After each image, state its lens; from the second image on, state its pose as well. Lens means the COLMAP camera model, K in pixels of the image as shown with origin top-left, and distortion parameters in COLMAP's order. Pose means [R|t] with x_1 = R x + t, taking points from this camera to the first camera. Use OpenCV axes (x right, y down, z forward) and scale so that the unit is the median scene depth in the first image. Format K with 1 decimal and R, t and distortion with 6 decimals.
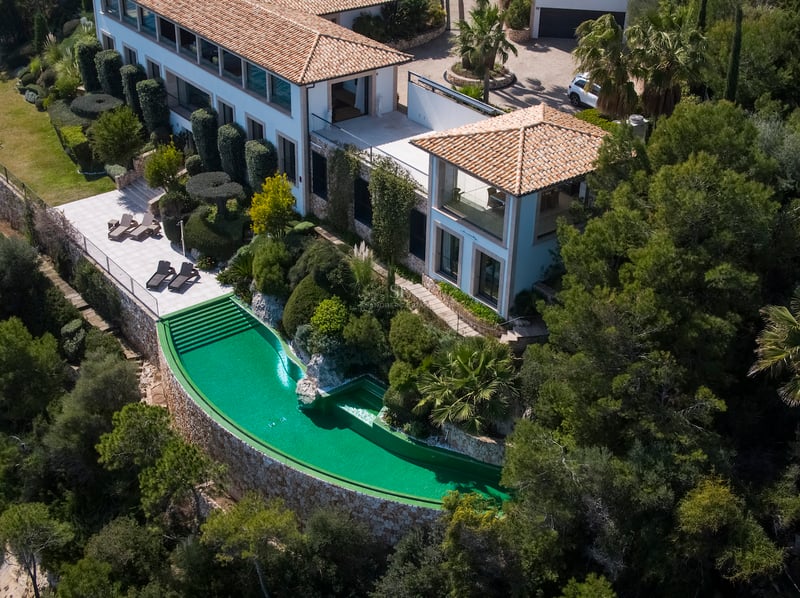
lens RADIAL K [[1095.6, 0, 400.0], [0, 1095.6, 299.0], [0, 0, 1]] dist [0.023152, -0.016728]
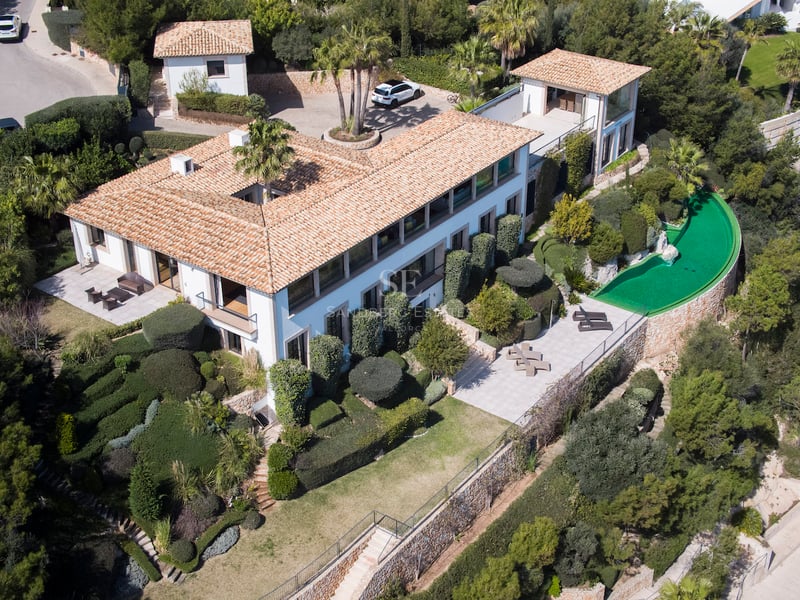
lens RADIAL K [[1095.6, 0, 400.0], [0, 1095.6, 300.0], [0, 0, 1]] dist [0.023152, -0.016728]
pose [[-0.262516, -0.498530, 0.826168, -1.221679], [0.498459, 0.663048, 0.558486, -0.874501], [-0.826211, 0.558422, 0.074436, 1.141289]]
